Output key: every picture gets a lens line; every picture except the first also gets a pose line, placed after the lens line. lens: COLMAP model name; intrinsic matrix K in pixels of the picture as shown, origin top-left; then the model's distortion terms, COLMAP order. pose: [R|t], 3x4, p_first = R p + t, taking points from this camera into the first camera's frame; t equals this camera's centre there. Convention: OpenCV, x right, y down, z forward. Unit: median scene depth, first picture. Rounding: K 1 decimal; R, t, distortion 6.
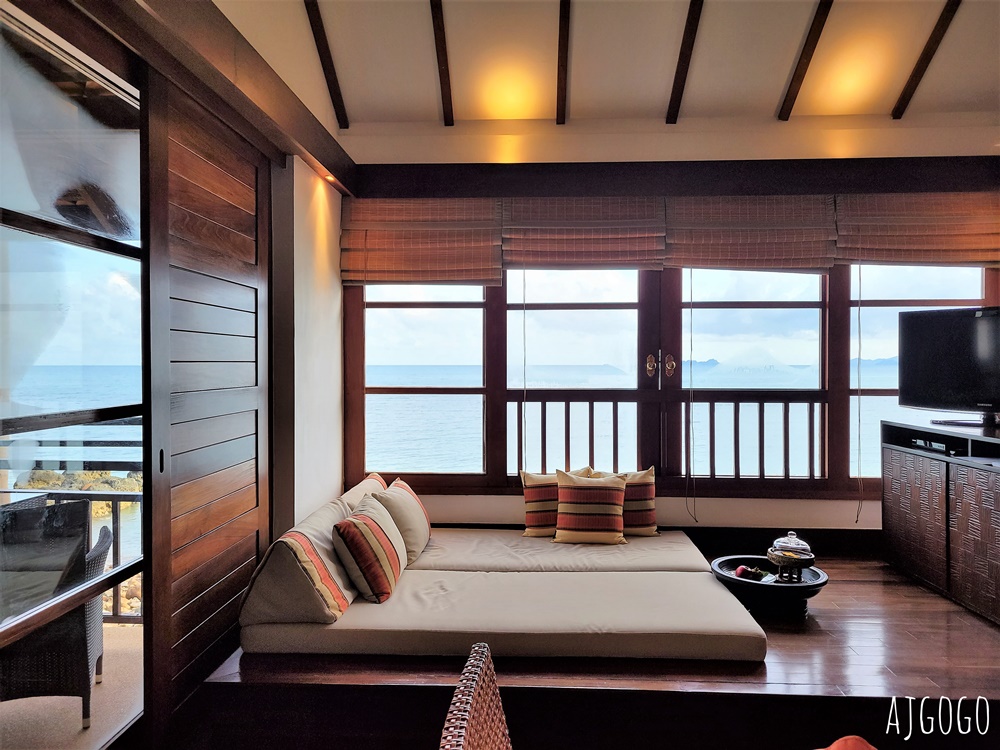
lens RADIAL K [[752.5, 0, 498.0], [0, 752.5, 368.2], [0, 0, 1]] dist [0.058572, -0.046504]
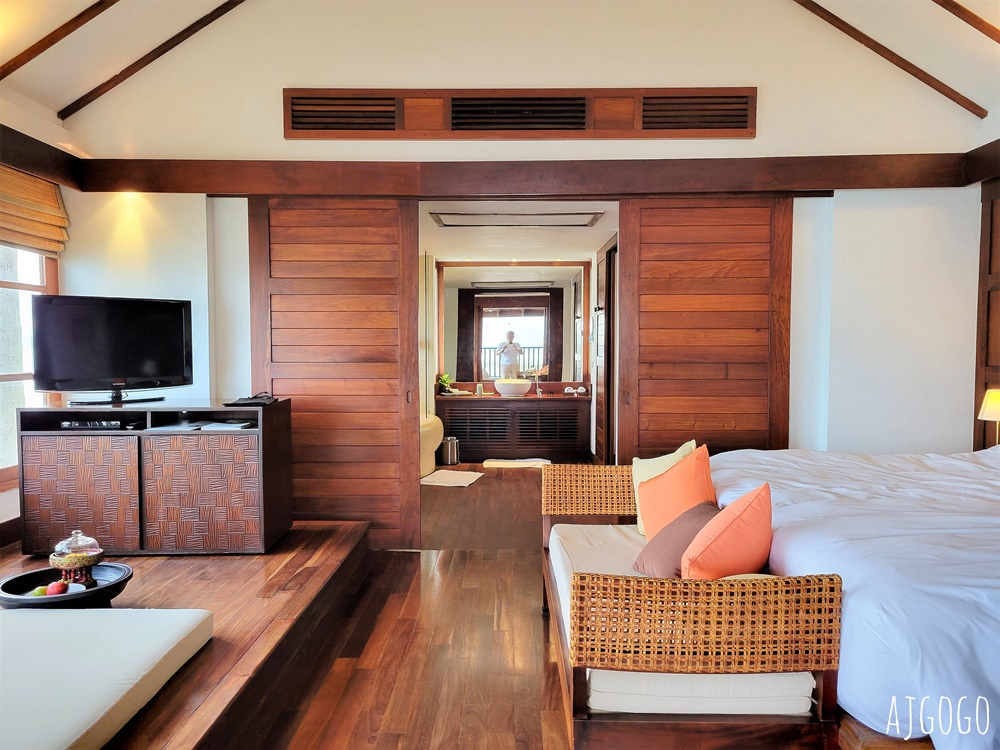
lens RADIAL K [[752.5, 0, 499.1], [0, 752.5, 382.1], [0, 0, 1]] dist [0.058572, -0.046504]
pose [[-0.040493, -0.049846, 0.997936, -0.439867], [0.007546, 0.998711, 0.050191, -0.006032], [-0.999151, 0.009563, -0.040065, 0.416188]]
